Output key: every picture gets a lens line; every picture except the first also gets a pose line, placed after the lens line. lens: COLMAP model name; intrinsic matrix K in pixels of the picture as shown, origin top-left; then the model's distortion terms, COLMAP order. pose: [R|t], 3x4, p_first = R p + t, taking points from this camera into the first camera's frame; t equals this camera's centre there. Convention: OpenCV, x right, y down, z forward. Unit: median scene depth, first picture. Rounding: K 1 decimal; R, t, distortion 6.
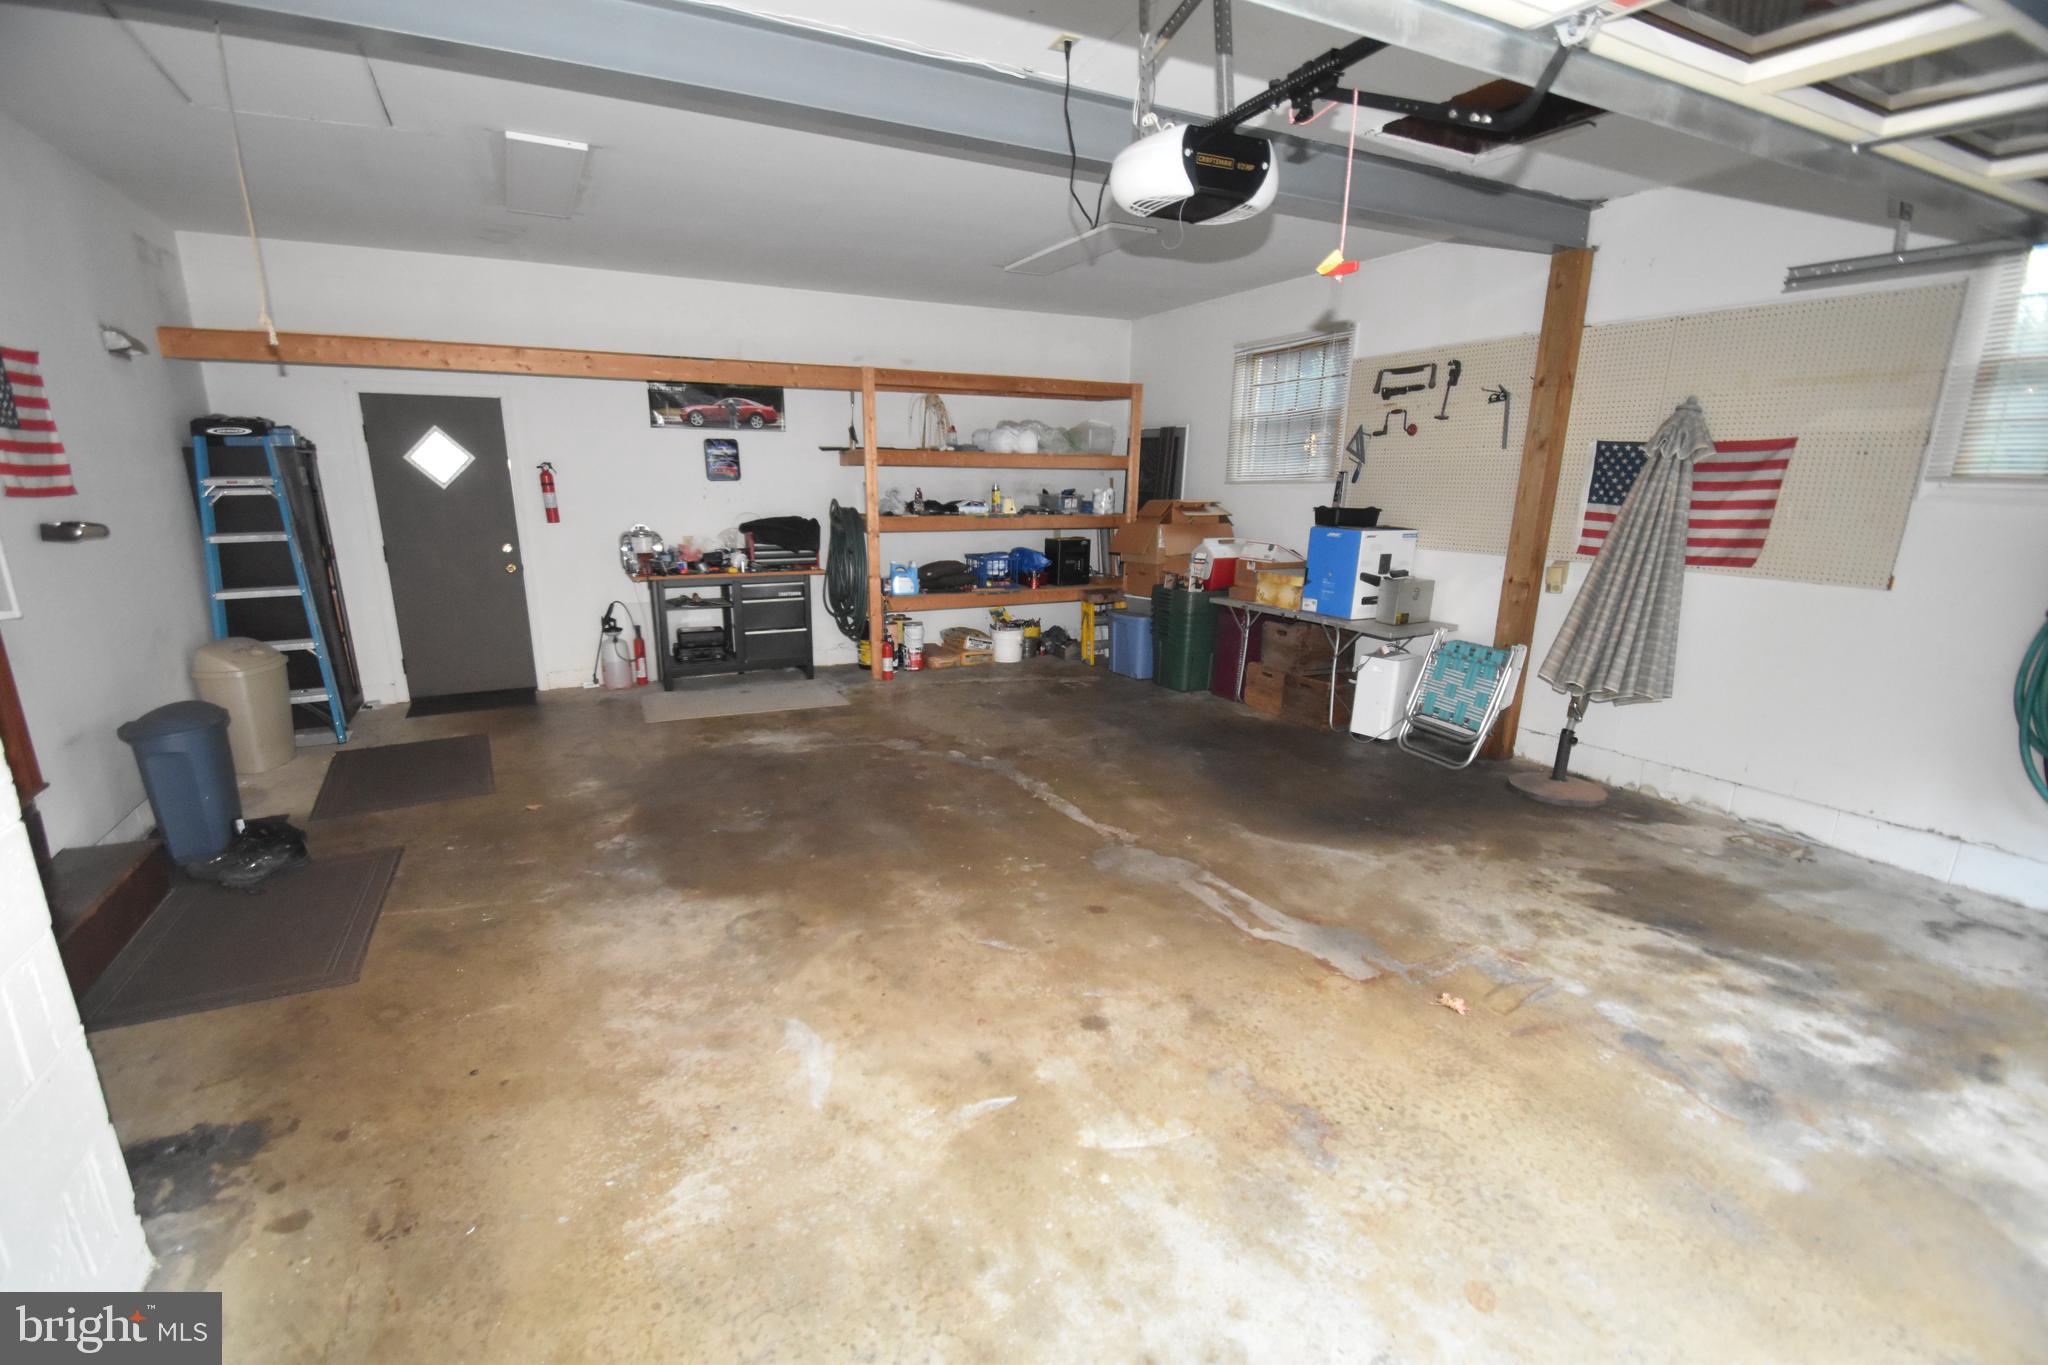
lens RADIAL K [[891.2, 0, 960.3], [0, 891.2, 710.2], [0, 0, 1]] dist [0.004950, -0.008007]
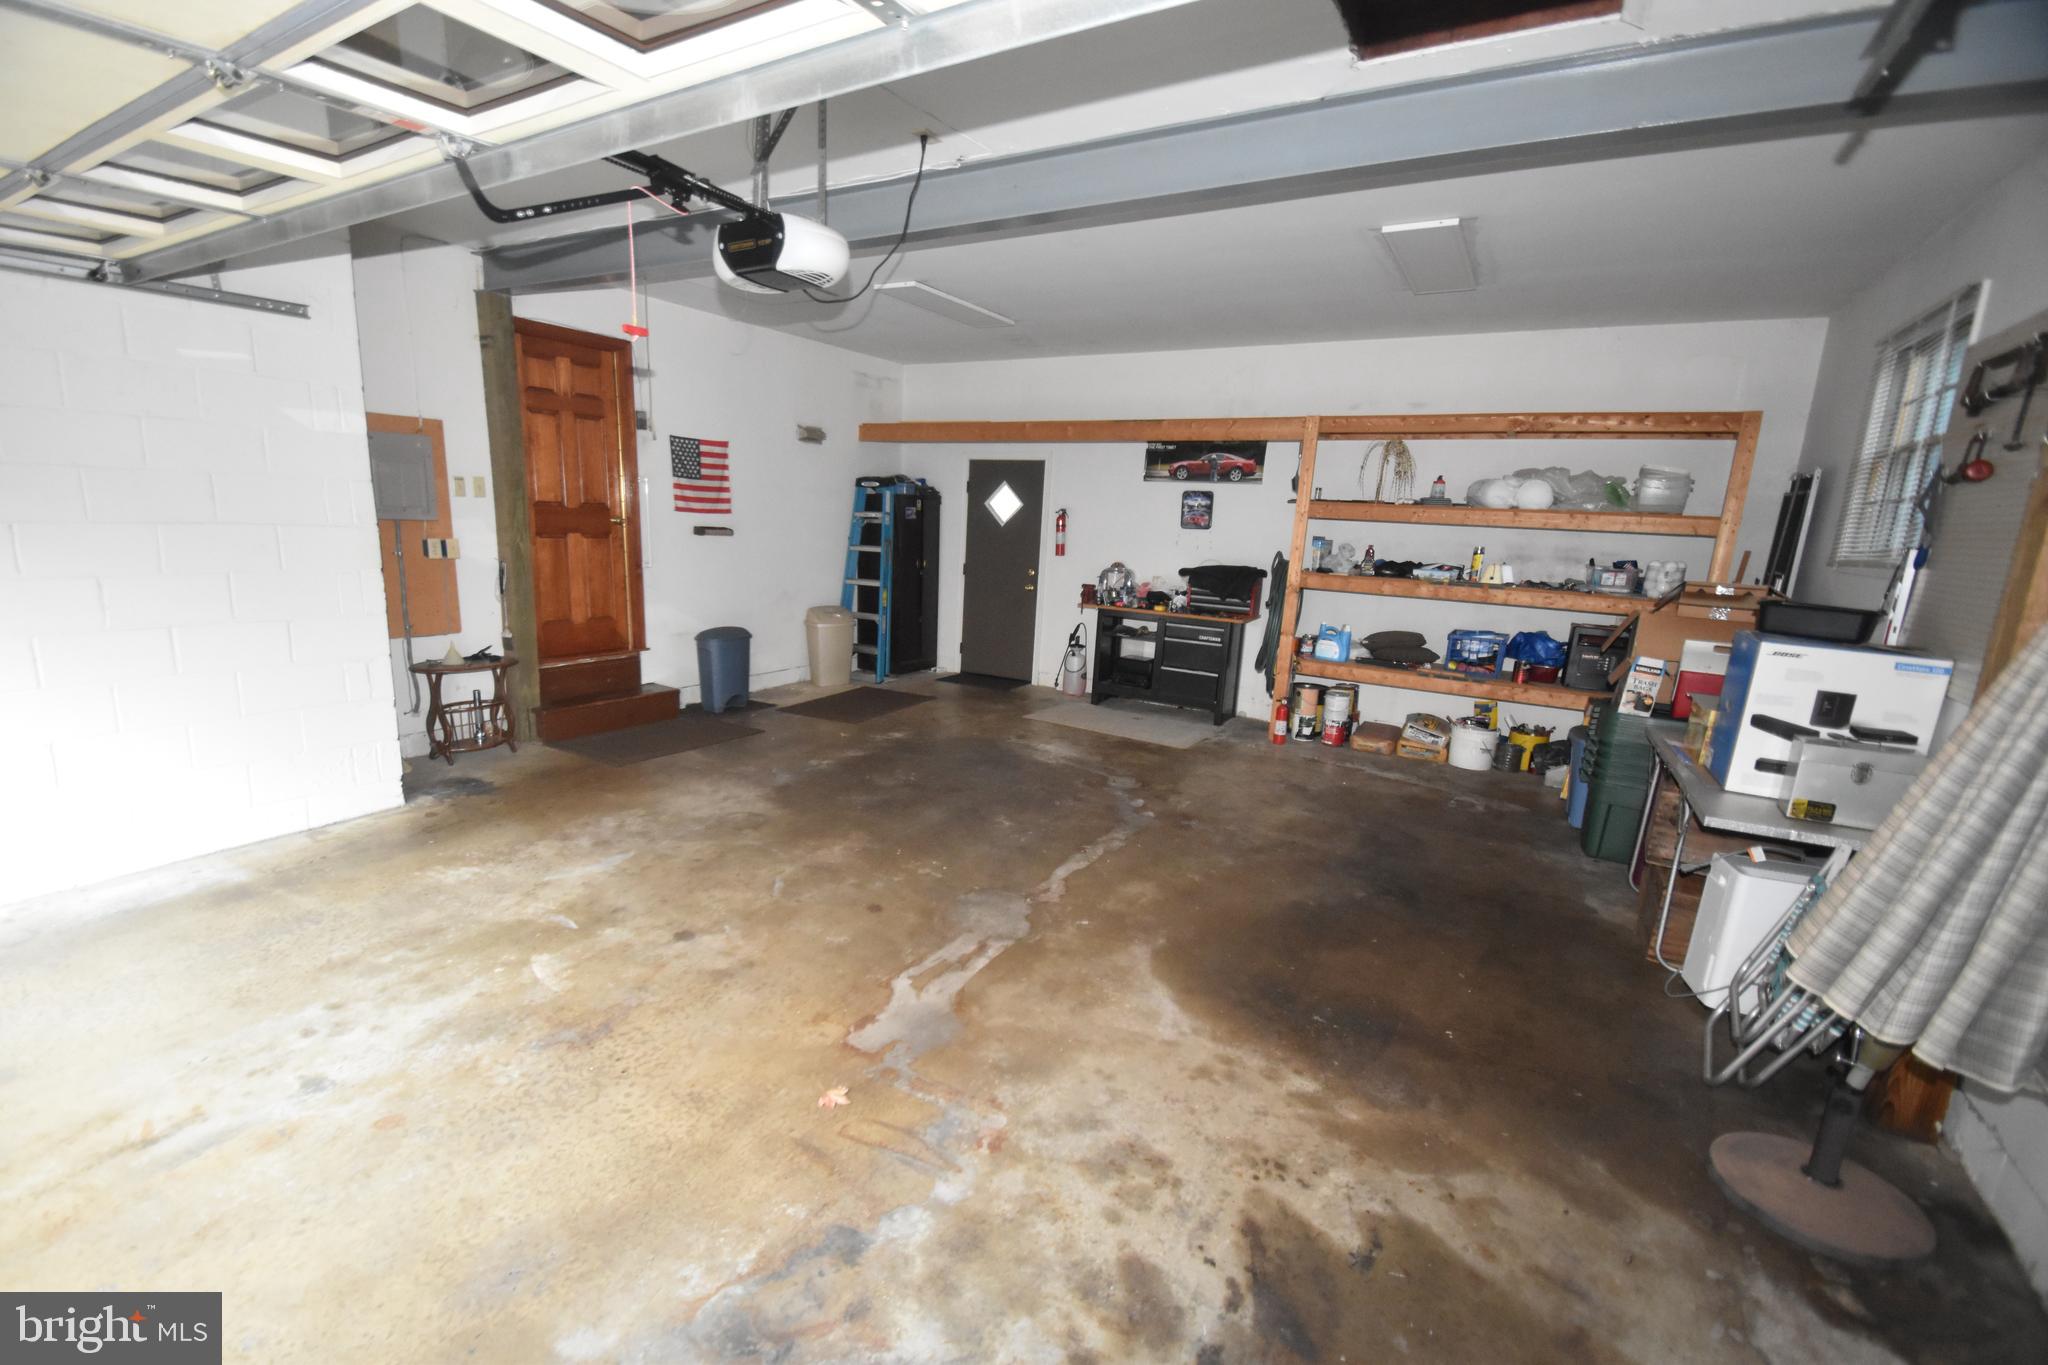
lens RADIAL K [[891.2, 0, 1003.8], [0, 891.2, 707.0], [0, 0, 1]] dist [0.004950, -0.008007]
pose [[0.546963, 0.195872, -0.813920, 0.851922], [-0.253181, 0.965418, 0.062191, -0.093311], [0.797954, 0.172053, 0.577639, 0.369462]]
